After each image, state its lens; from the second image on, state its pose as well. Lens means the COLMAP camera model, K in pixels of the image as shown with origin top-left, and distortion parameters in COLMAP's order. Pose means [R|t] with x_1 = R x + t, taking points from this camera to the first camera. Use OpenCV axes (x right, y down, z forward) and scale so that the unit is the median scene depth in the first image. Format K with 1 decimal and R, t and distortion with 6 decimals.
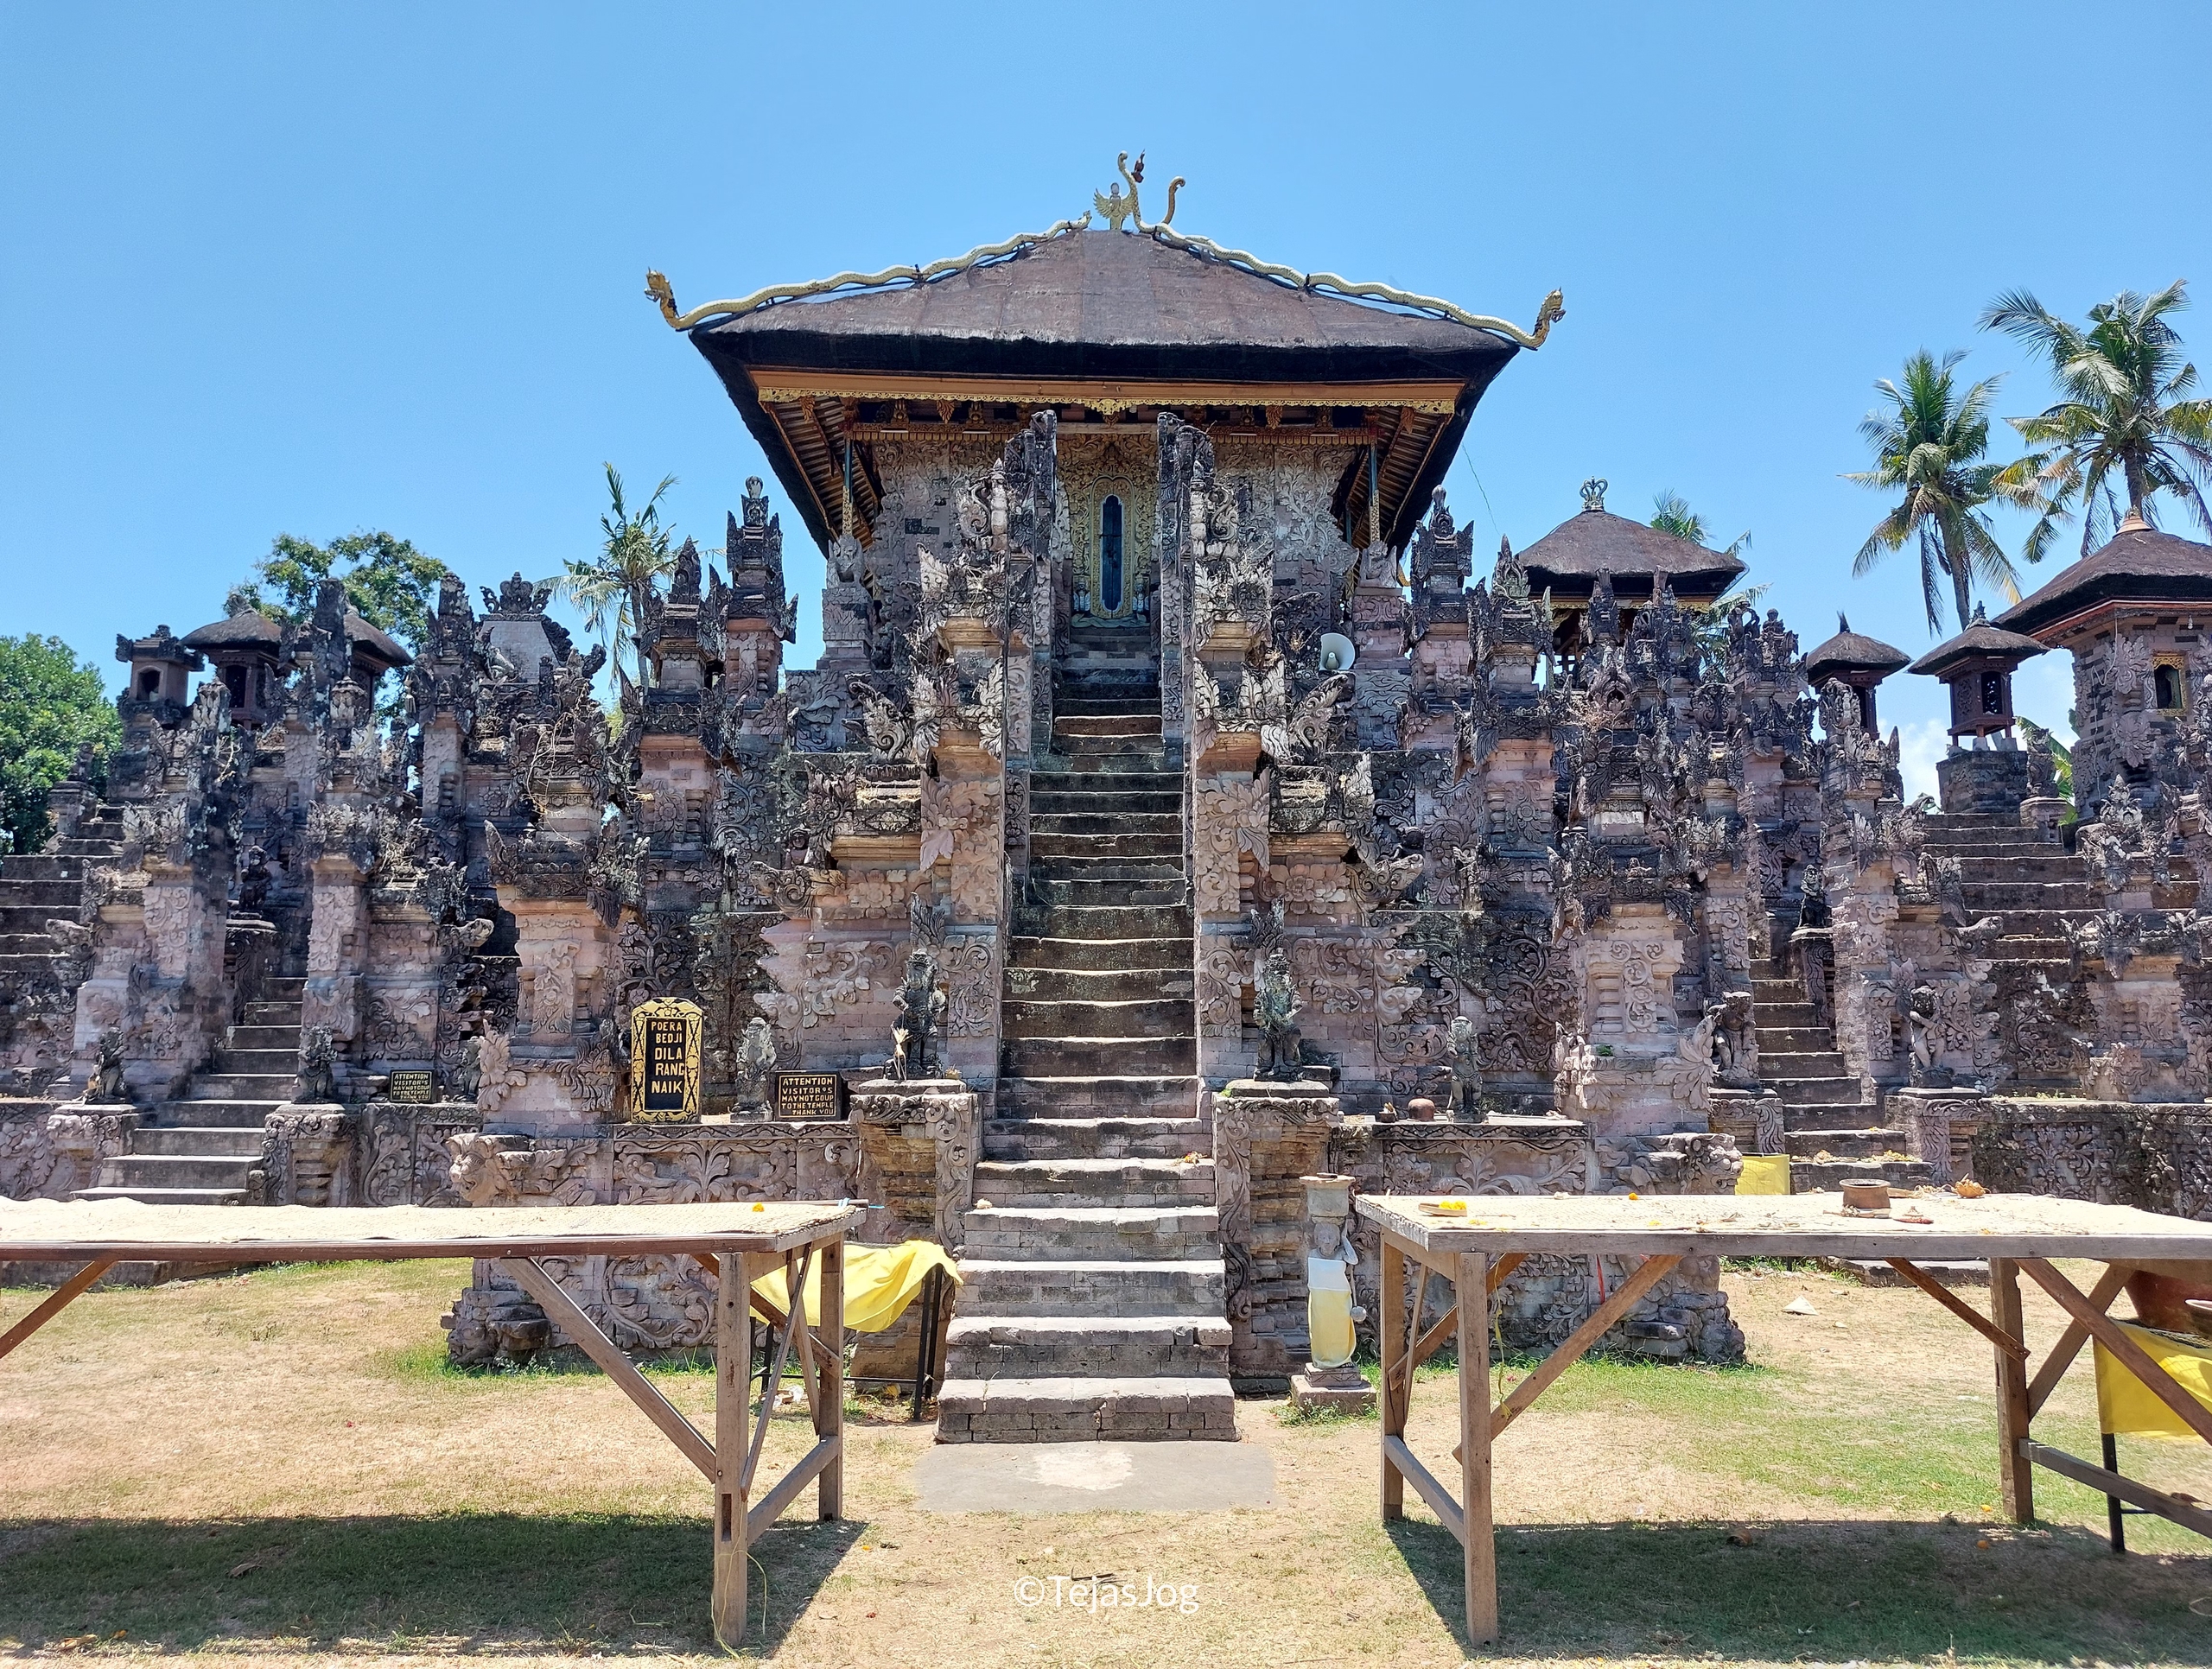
lens RADIAL K [[1599.8, 0, 1106.0], [0, 1599.8, 834.5], [0, 0, 1]] dist [0.061376, -0.066771]
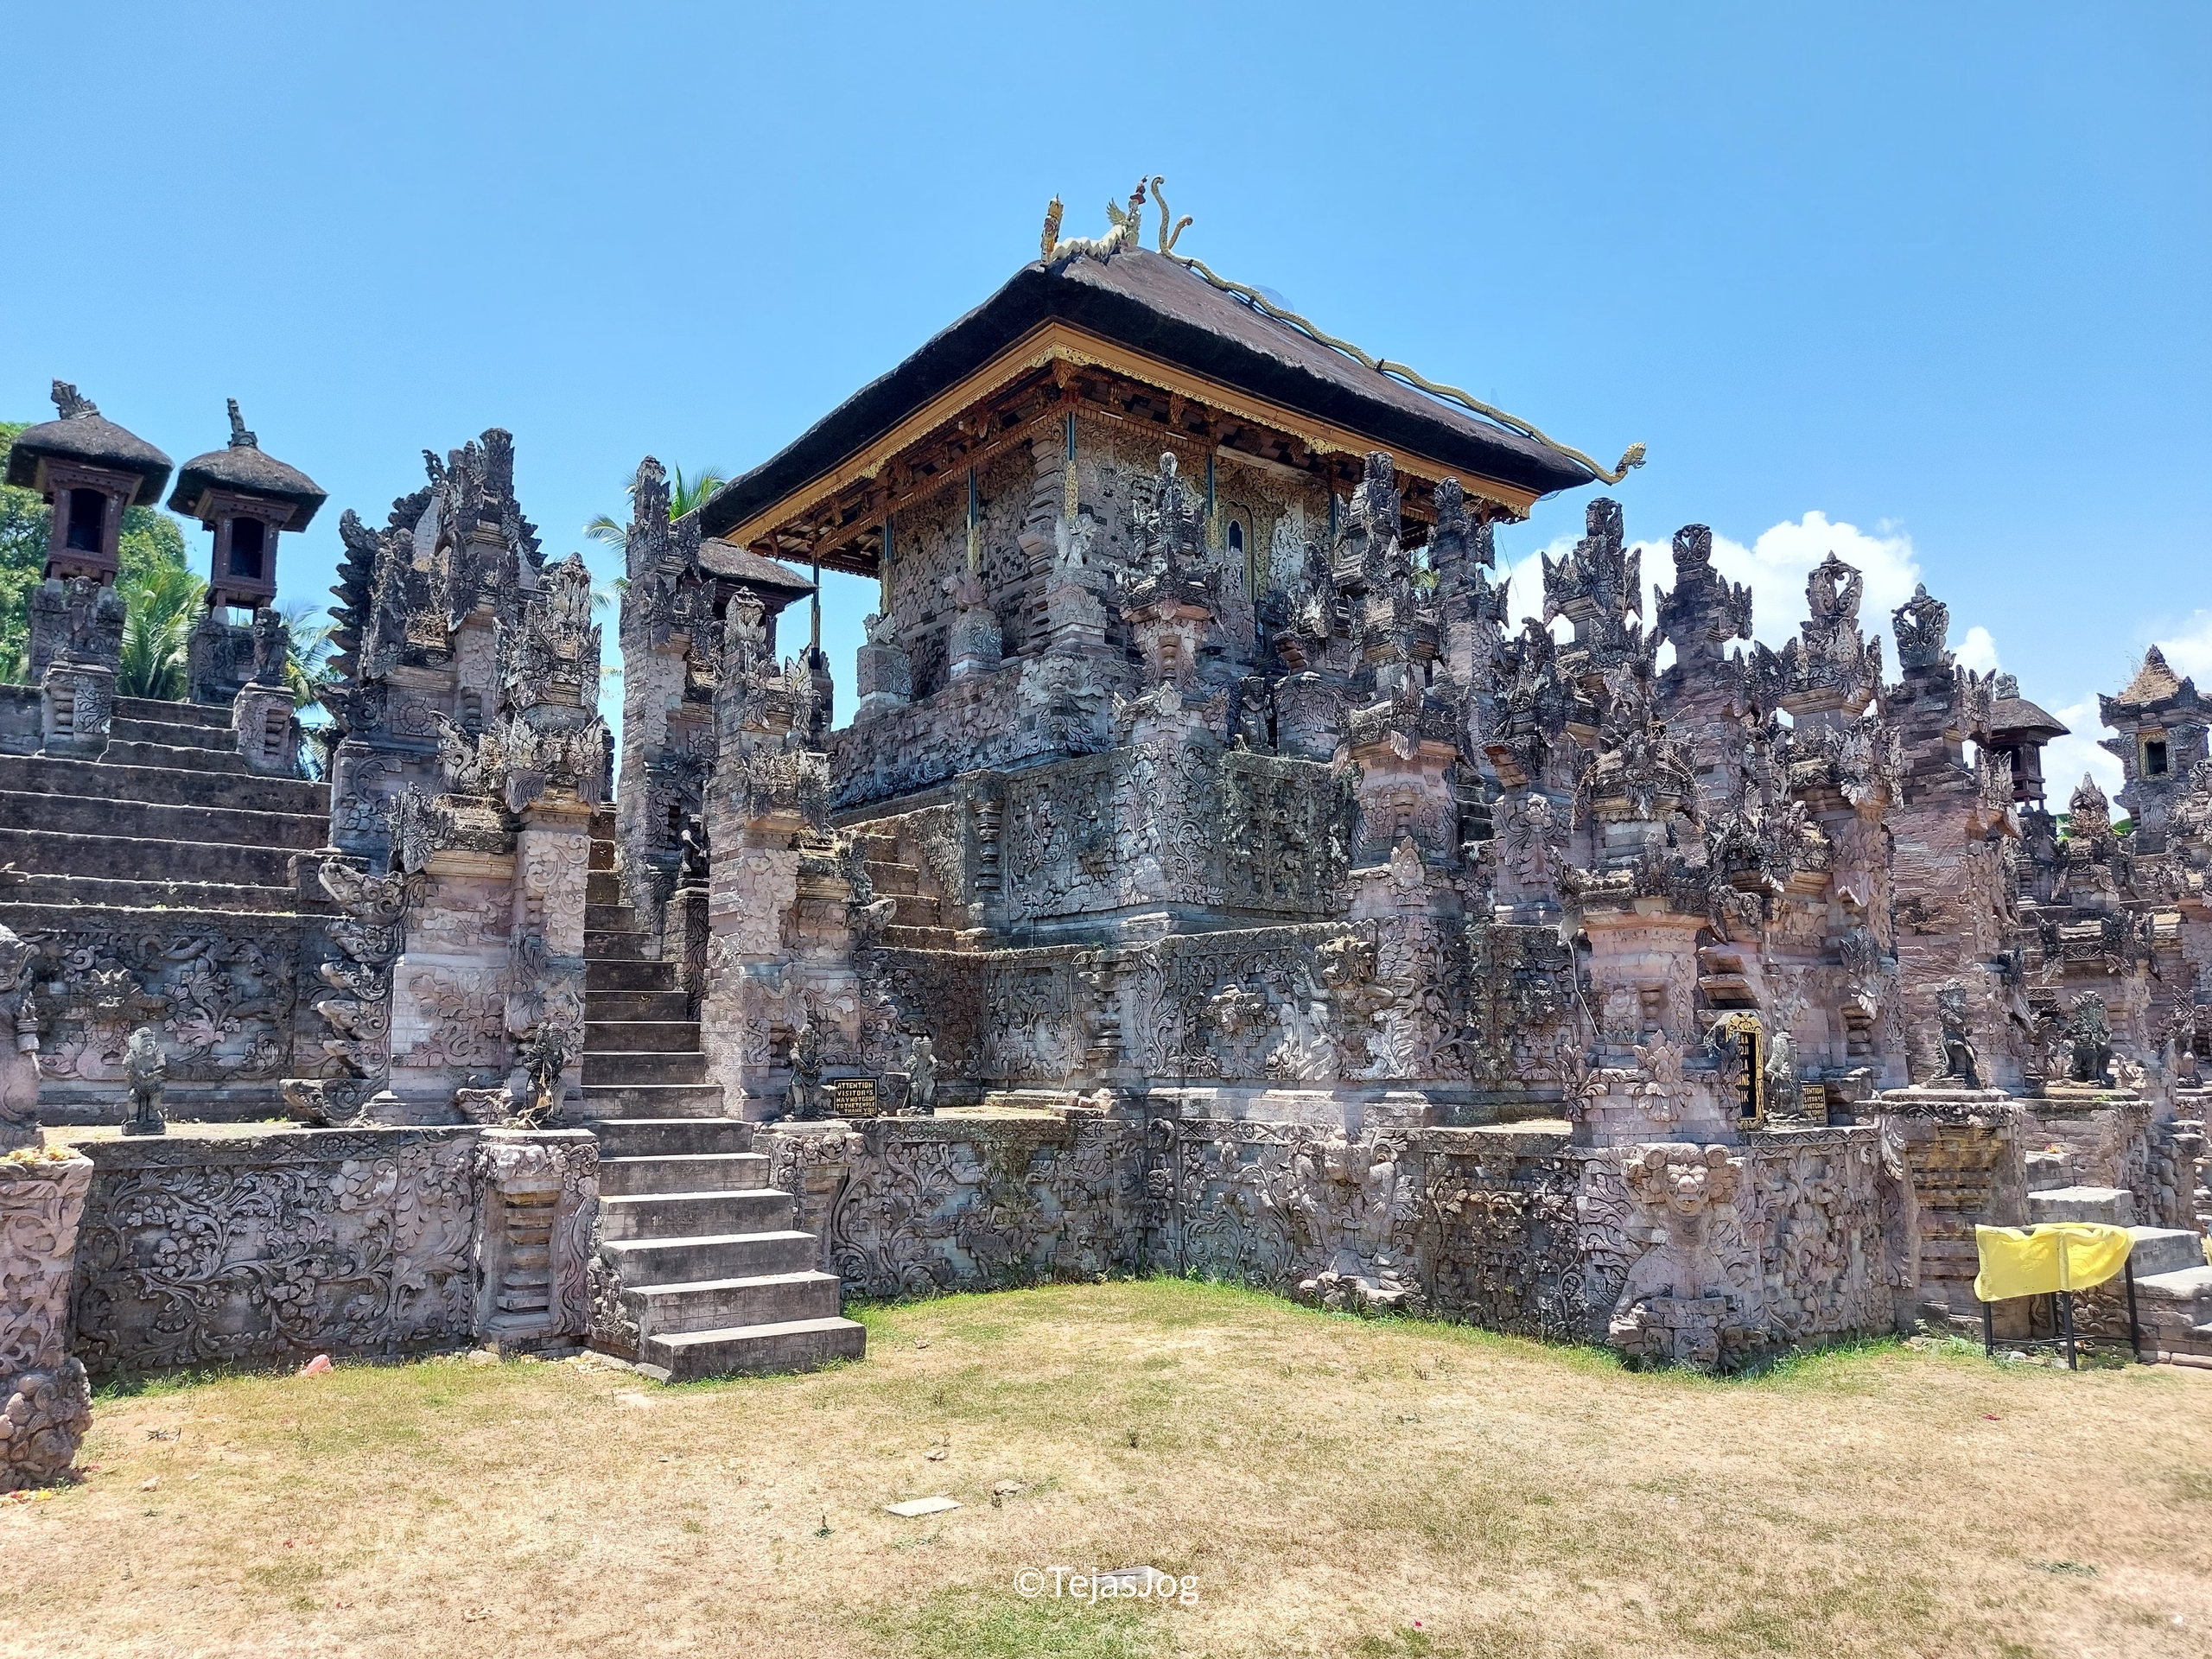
lens RADIAL K [[1593.4, 0, 1106.0], [0, 1593.4, 829.5], [0, 0, 1]] dist [0.123152, -0.180963]
pose [[0.798217, 0.086038, 0.596194, -0.821935], [-0.084502, 0.995954, -0.030592, 0.032485], [-0.596414, -0.025961, 0.802257, 0.261123]]
